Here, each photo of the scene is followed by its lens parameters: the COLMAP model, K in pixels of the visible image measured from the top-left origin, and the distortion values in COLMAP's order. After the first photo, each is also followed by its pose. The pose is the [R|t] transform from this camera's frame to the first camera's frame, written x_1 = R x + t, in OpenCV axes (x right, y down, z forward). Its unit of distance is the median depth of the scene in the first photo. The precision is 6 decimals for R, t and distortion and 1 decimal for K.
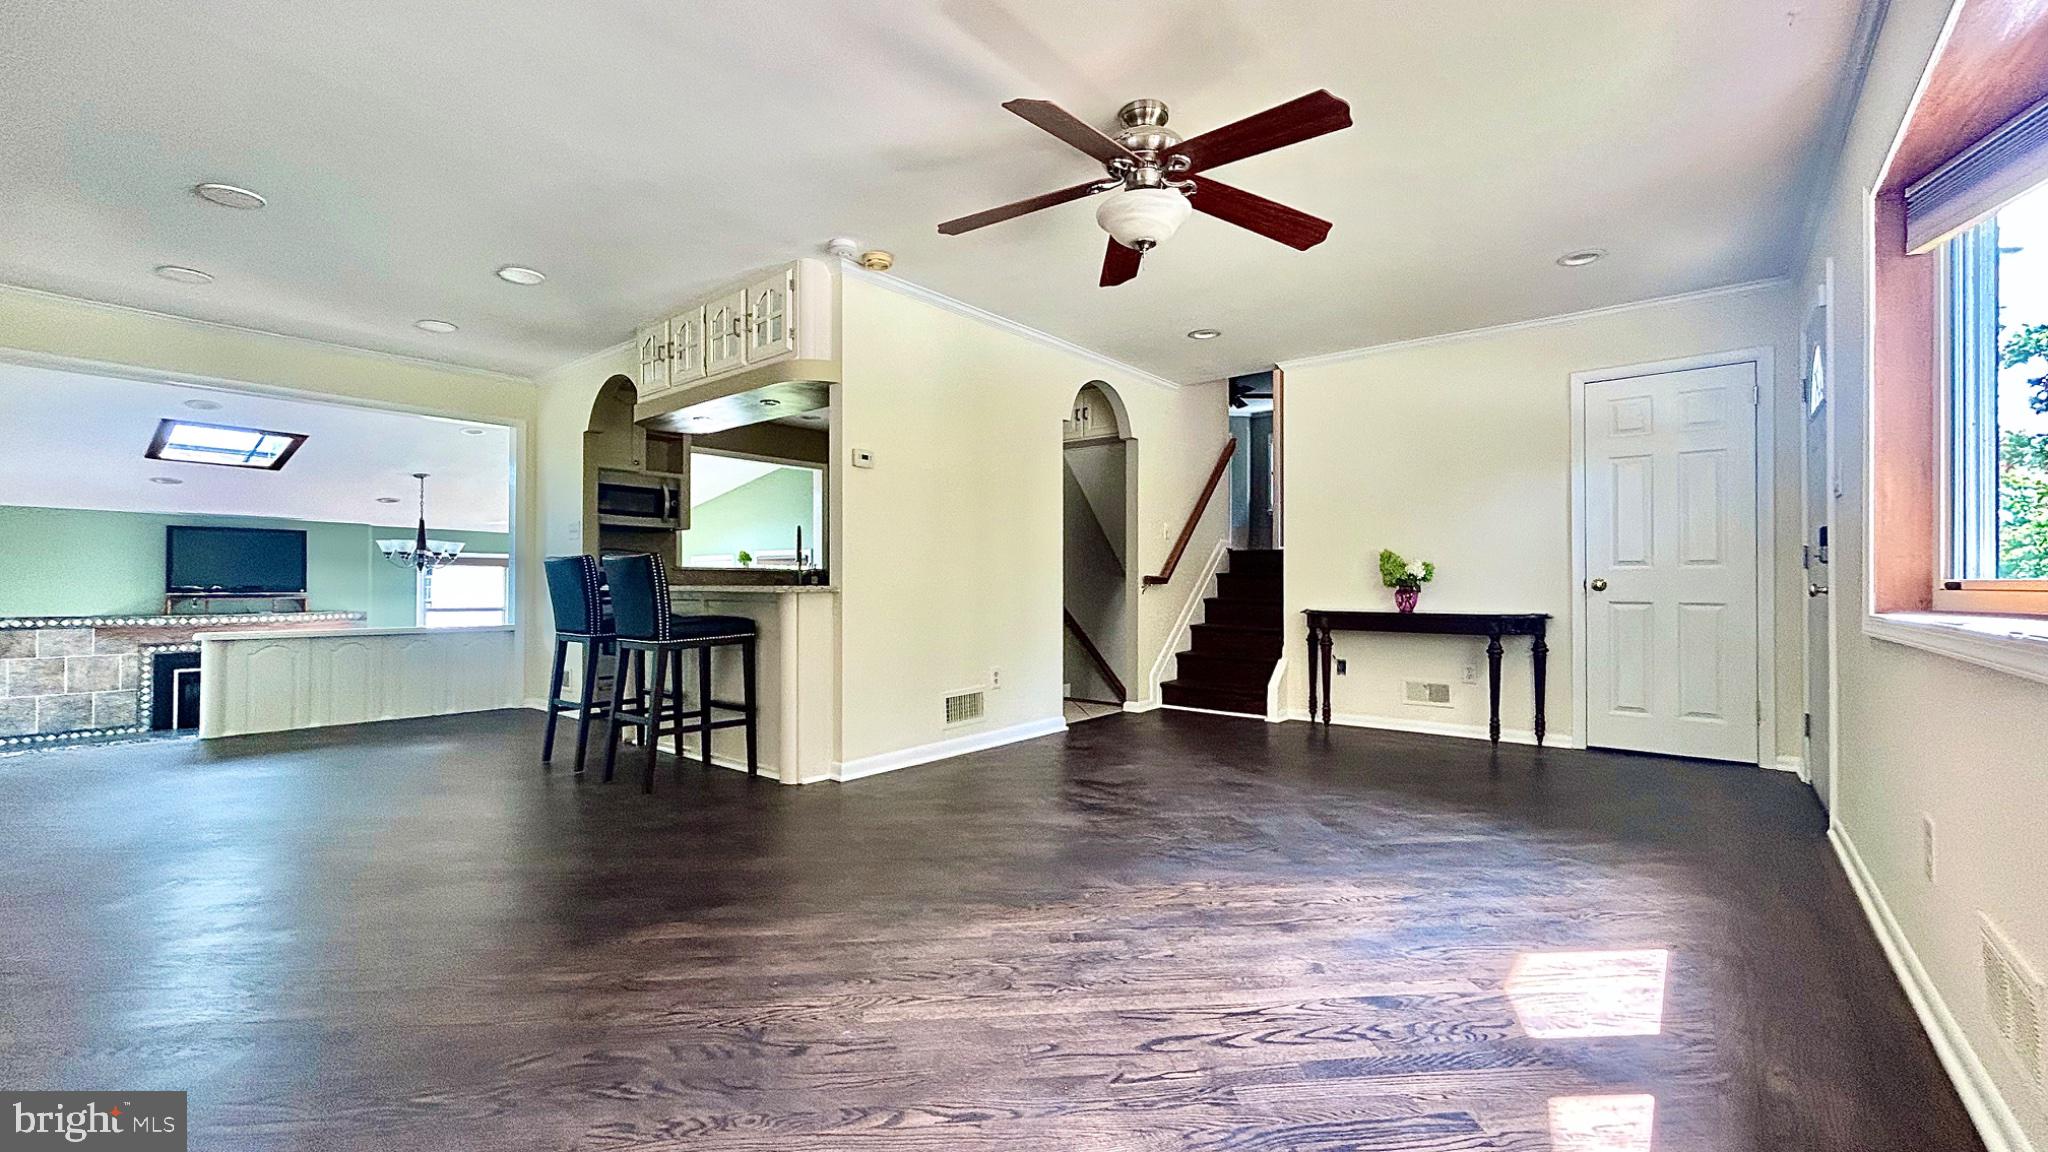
lens RADIAL K [[831.7, 0, 1018.4], [0, 831.7, 570.7], [0, 0, 1]] dist [0.001011, -0.000018]
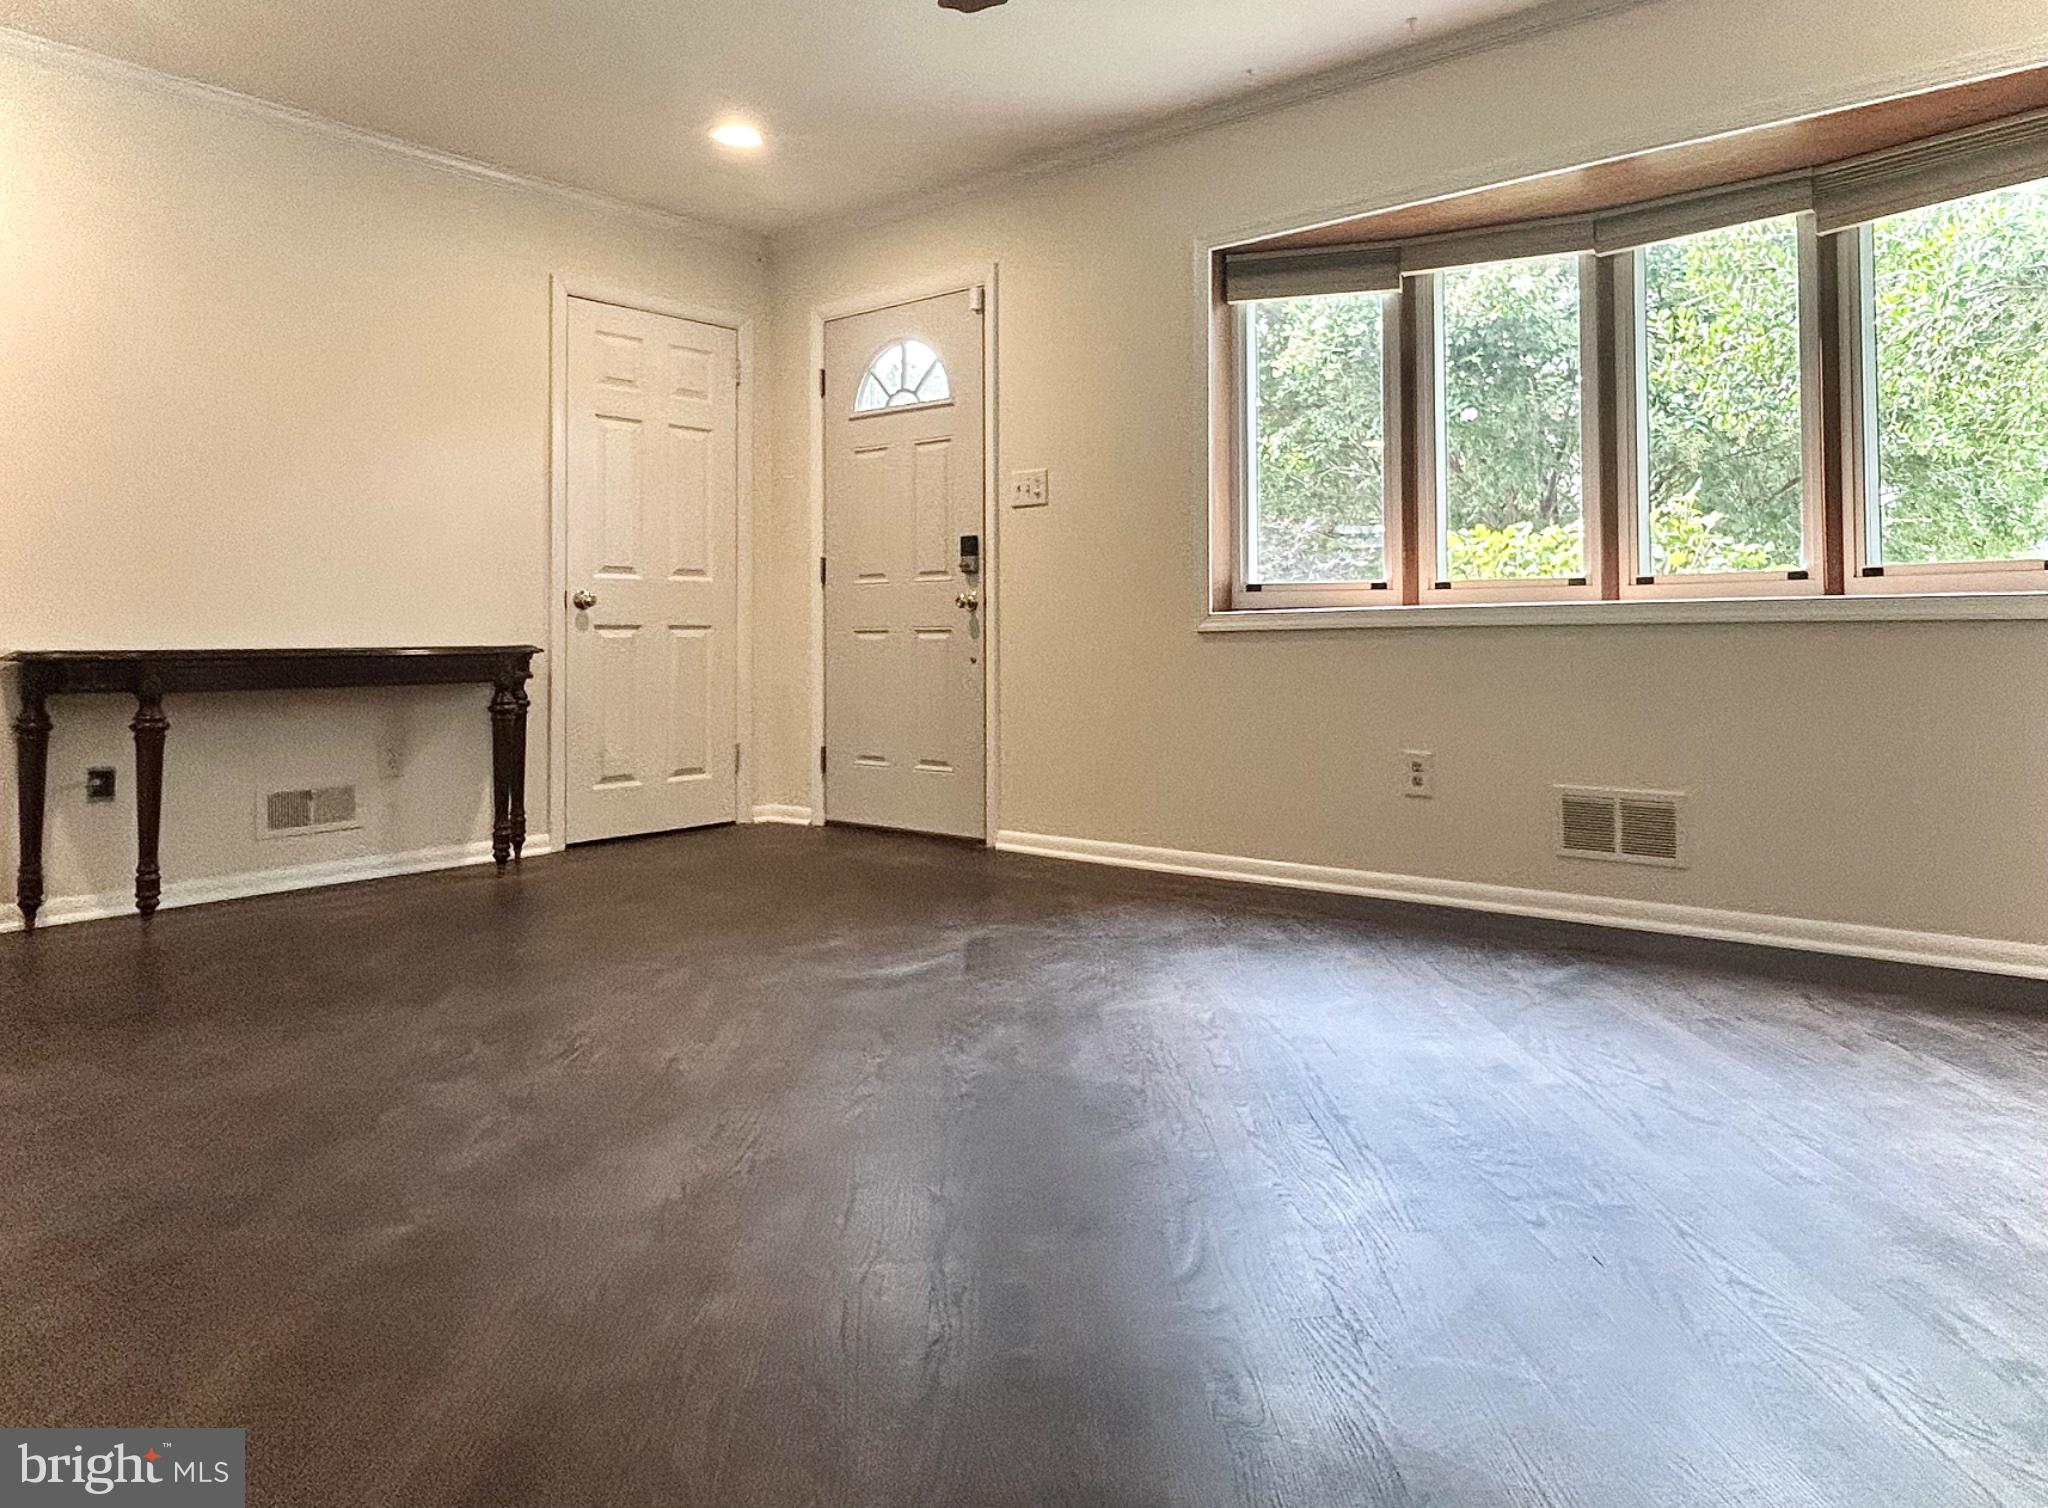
lens RADIAL K [[1320.2, 0, 1193.7], [0, 1320.2, 614.0], [0, 0, 1]] dist [0.003348, -0.000405]
pose [[-0.051977, 0.013060, 0.998563, -0.386131], [-0.006157, 0.999891, -0.013398, 0.038868], [-0.998629, -0.006845, -0.051890, 0.555273]]
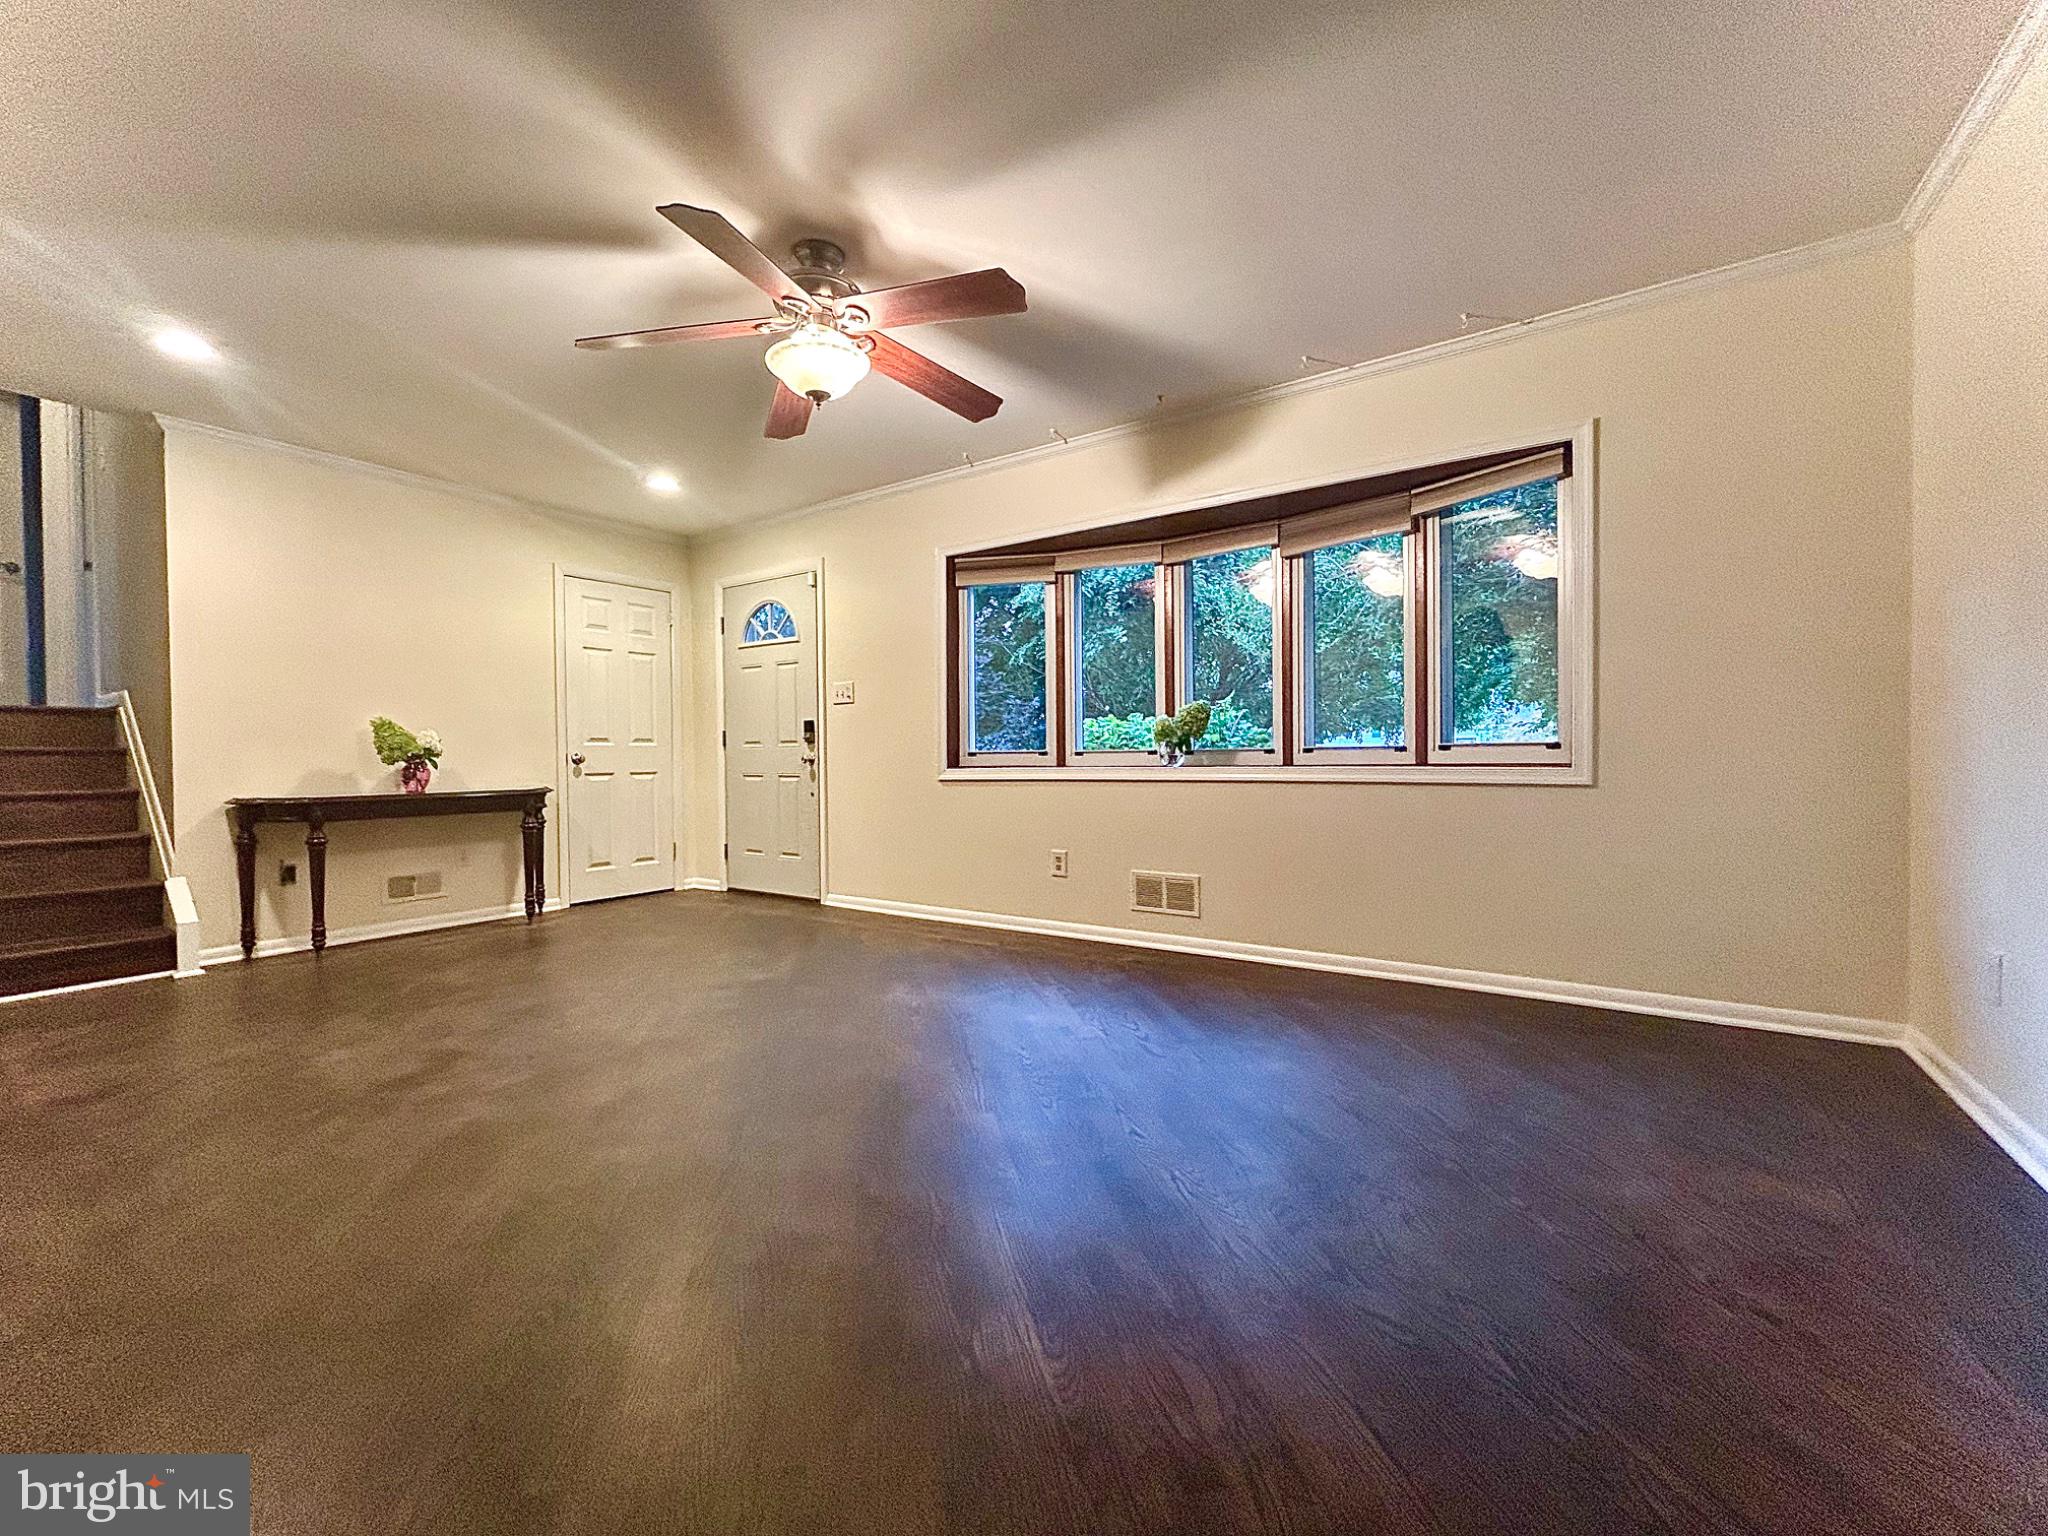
lens RADIAL K [[835.8, 0, 1010.6], [0, 835.8, 777.3], [0, 0, 1]] dist [0.008161, -0.000586]
pose [[-0.080382, -0.025632, 0.996435, -0.471420], [-0.003868, 0.999670, 0.025403, 0.010980], [-0.996757, -0.001812, -0.080454, 0.500724]]
